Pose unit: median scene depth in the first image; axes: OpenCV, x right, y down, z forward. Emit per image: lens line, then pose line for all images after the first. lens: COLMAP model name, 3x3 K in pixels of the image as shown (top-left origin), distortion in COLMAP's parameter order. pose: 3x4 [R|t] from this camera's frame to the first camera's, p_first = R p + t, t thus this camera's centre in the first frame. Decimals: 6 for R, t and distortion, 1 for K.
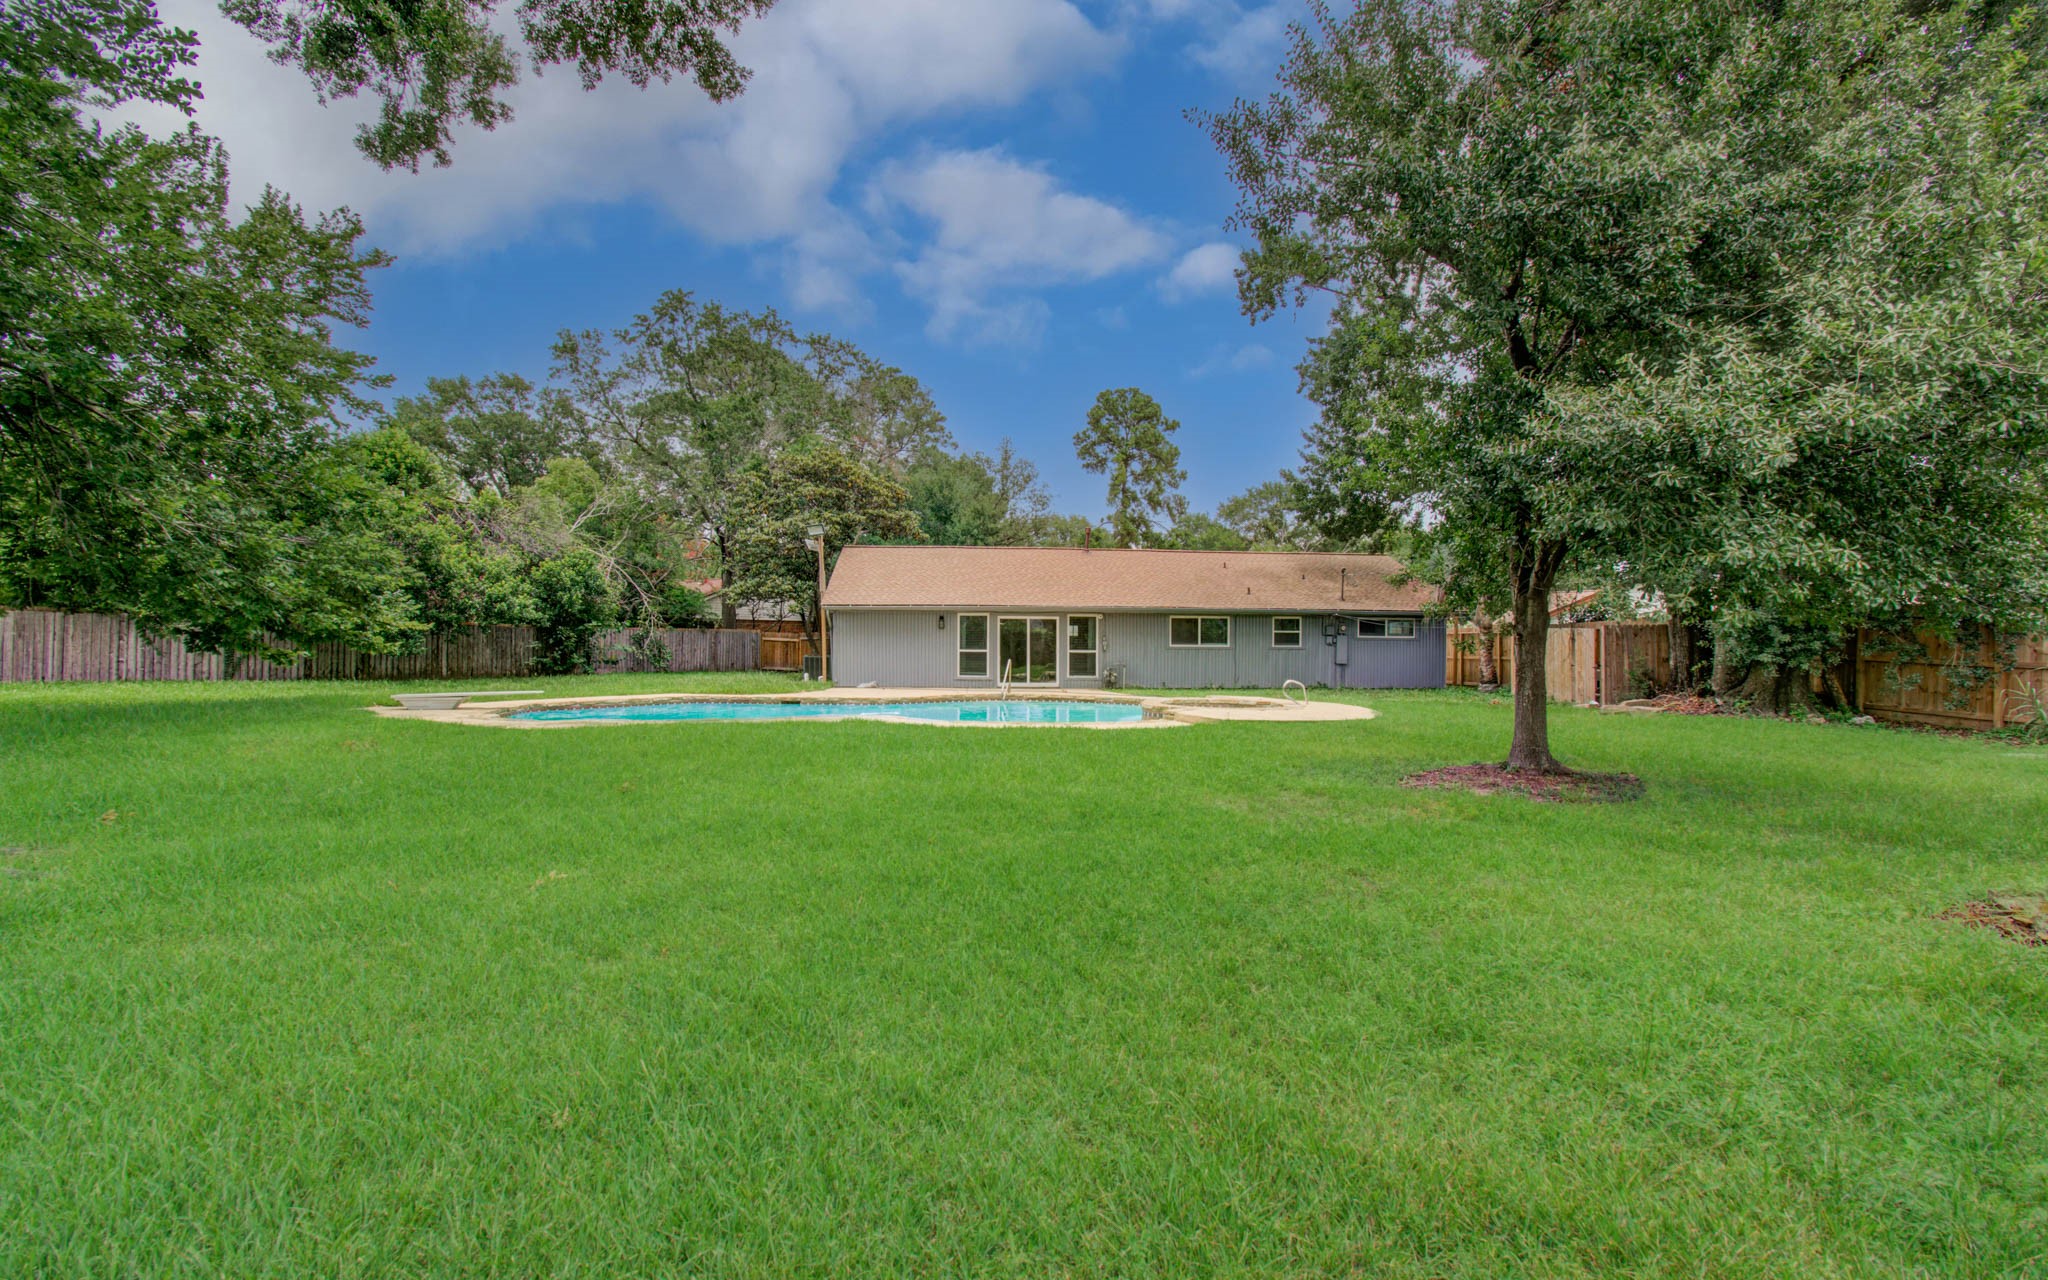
lens RADIAL K [[869.6, 0, 1024.2], [0, 869.6, 614.6], [0, 0, 1]] dist [-0.000422, -0.000184]
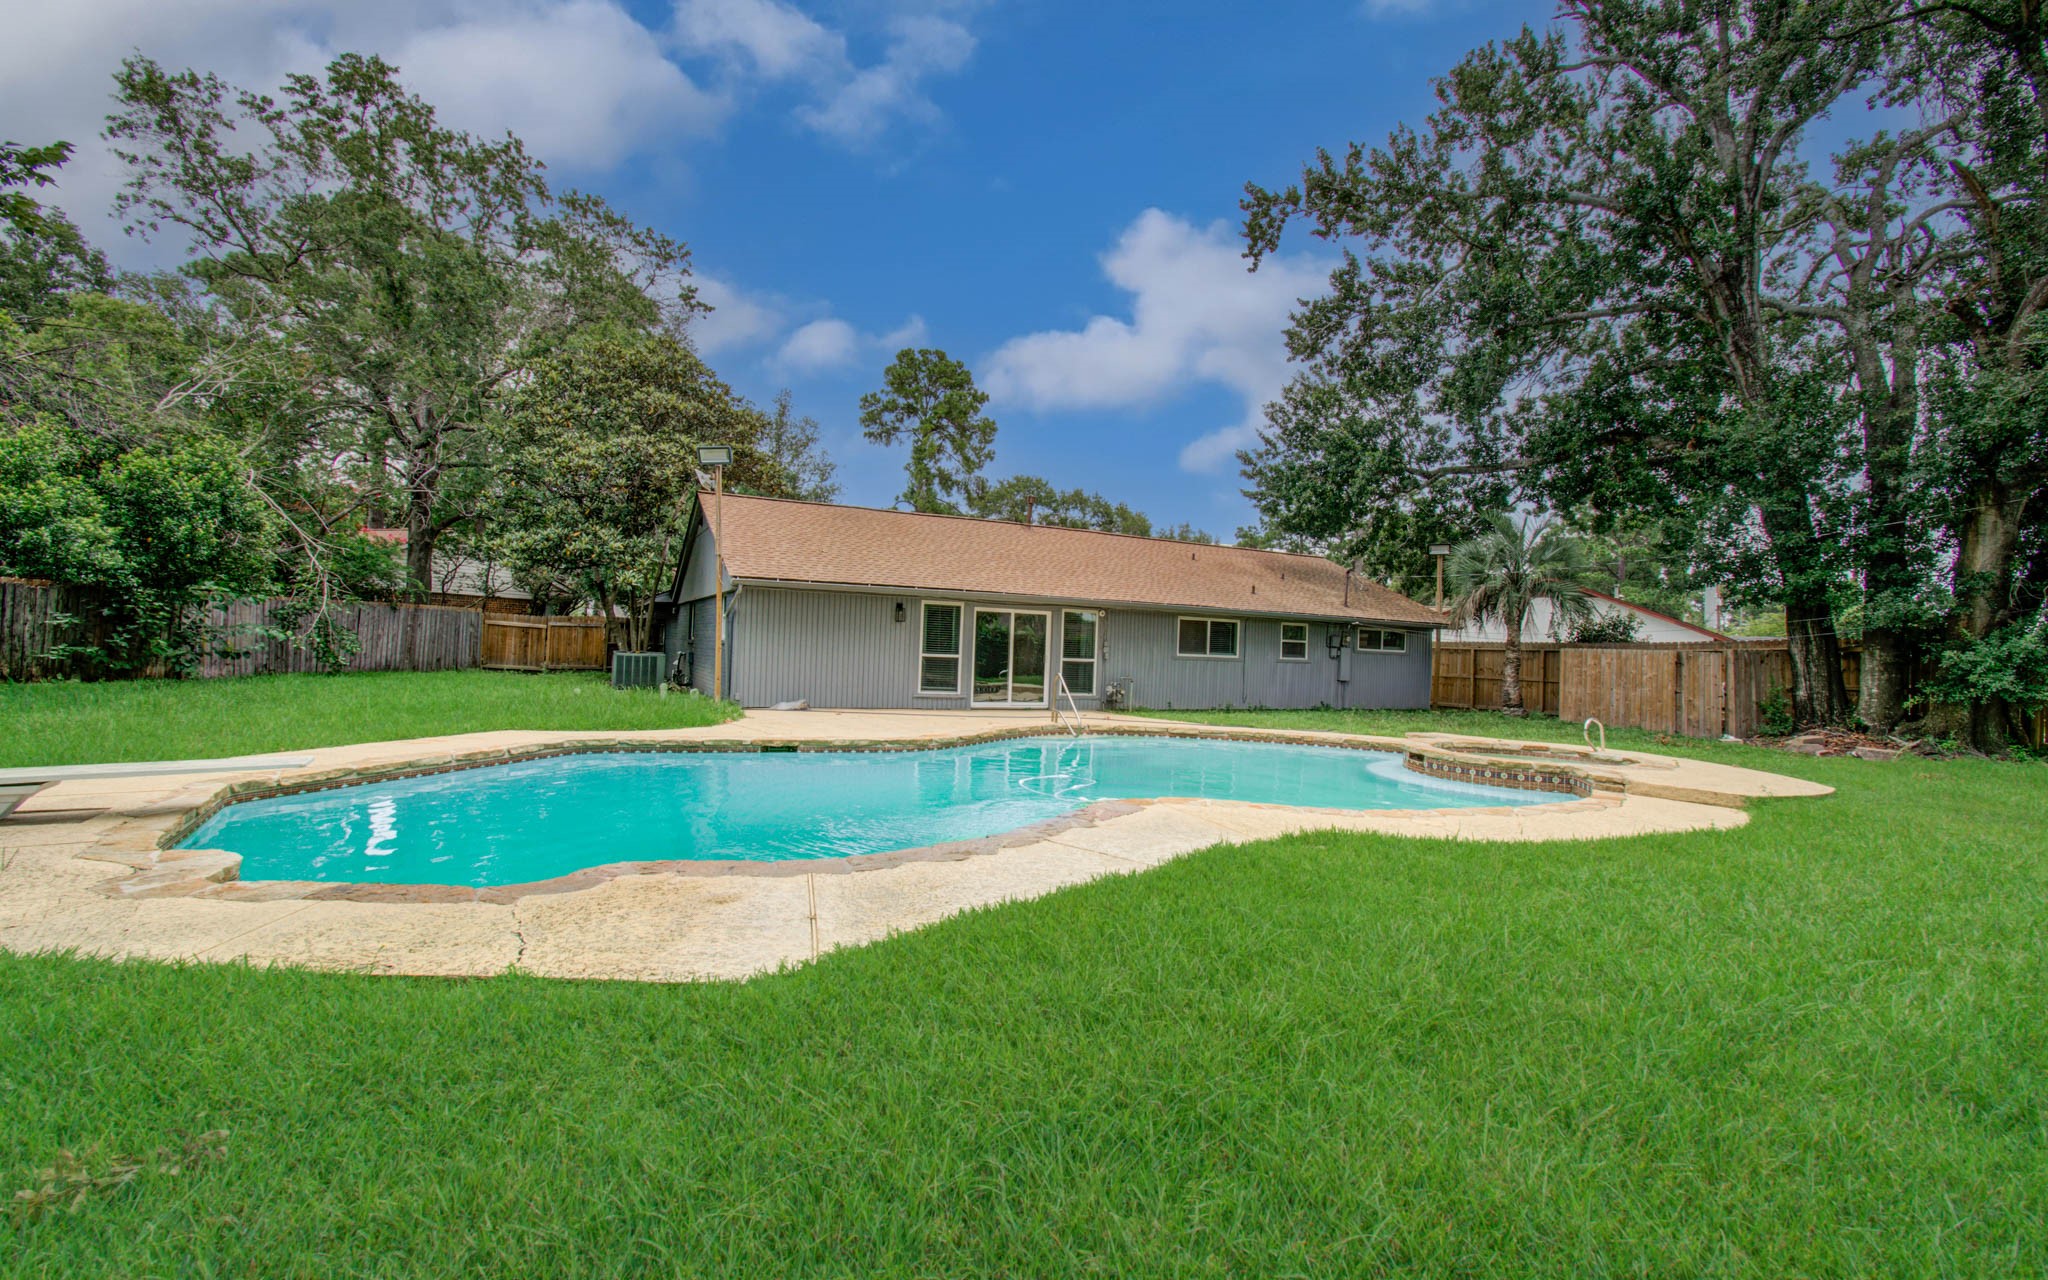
lens RADIAL K [[869.6, 0, 1024.2], [0, 869.6, 614.6], [0, 0, 1]] dist [-0.000422, -0.000184]
pose [[0.926153, 0.041790, 0.374826, -0.247813], [-0.043983, 0.999029, -0.002708, 0.008056], [-0.374575, -0.013978, 0.927091, 0.331818]]
